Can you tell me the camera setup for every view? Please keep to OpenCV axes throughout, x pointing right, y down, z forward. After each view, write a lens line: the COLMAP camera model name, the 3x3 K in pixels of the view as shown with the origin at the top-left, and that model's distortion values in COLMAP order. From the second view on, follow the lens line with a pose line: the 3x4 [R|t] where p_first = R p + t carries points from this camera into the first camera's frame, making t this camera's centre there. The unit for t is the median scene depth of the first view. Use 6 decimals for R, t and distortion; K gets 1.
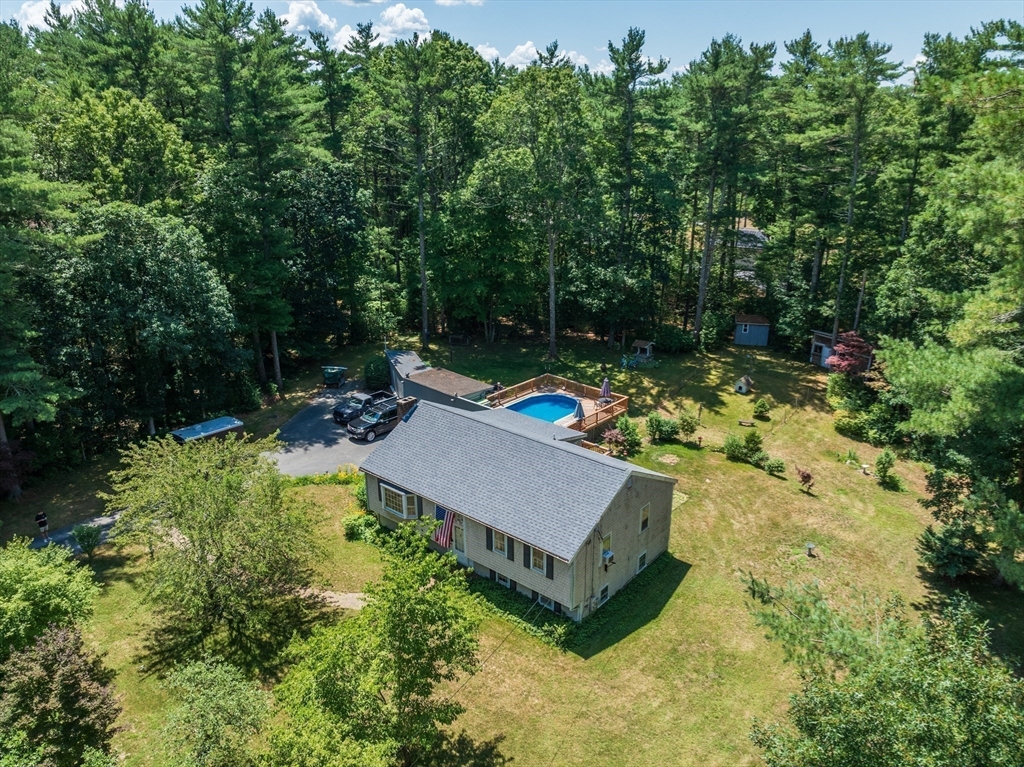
lens RADIAL K [[729.4, 0, 510.1], [0, 729.4, 382.7], [0, 0, 1]] dist [-0.011799, 0.006579]
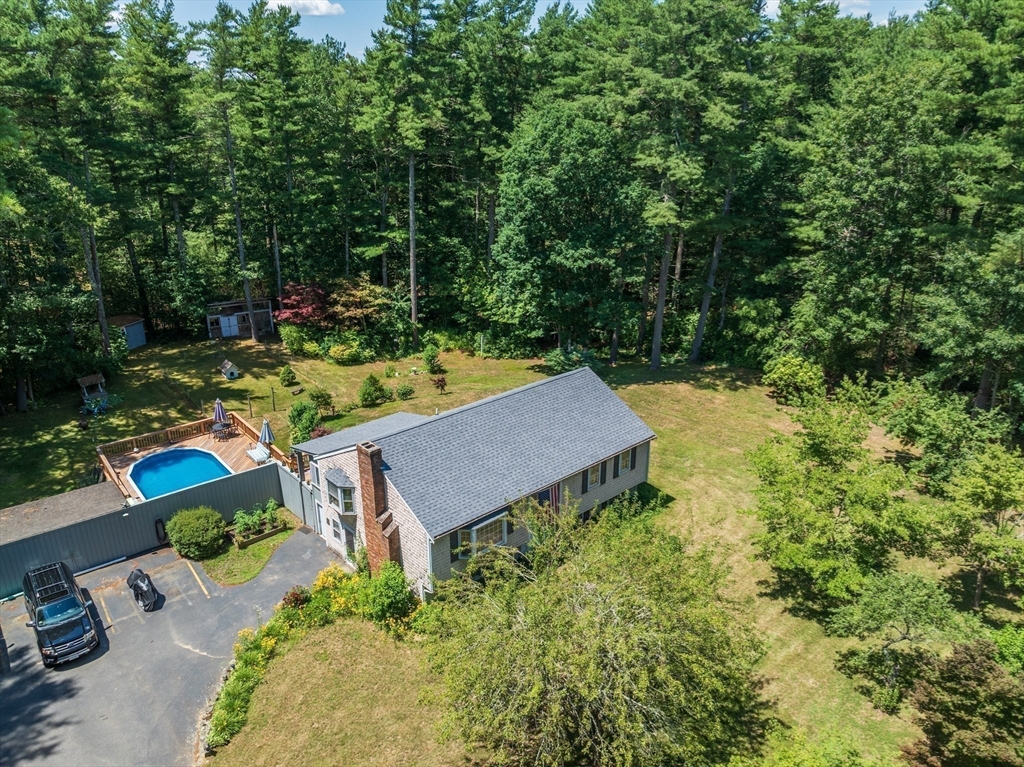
lens RADIAL K [[729.4, 0, 510.8], [0, 729.4, 383.0], [0, 0, 1]] dist [-0.011799, 0.006579]
pose [[0.147101, -0.353216, 0.923905, -0.506705], [0.345101, 0.893698, 0.286722, -0.127817], [-0.926966, 0.276664, 0.253359, 0.431079]]
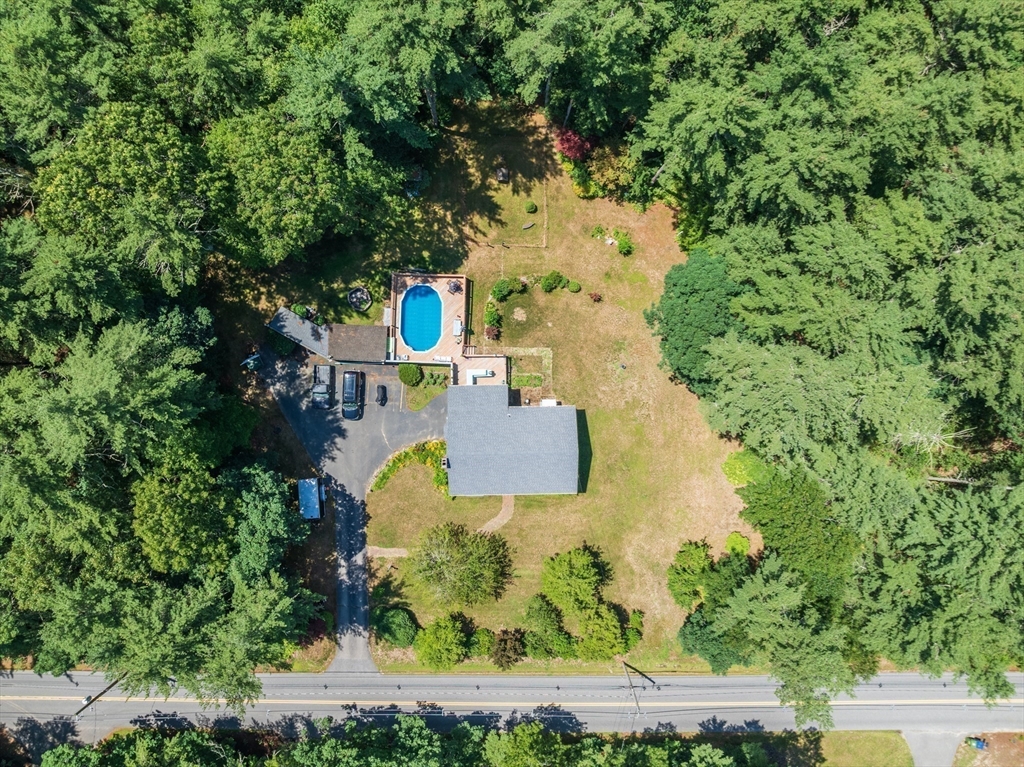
lens RADIAL K [[729.4, 0, 513.5], [0, 729.4, 379.7], [0, 0, 1]] dist [-0.011799, 0.006579]
pose [[0.763162, -0.645579, 0.028498, 0.059020], [0.216004, 0.296413, 0.930313, -1.139955], [-0.609037, -0.703823, 0.365659, 0.231349]]
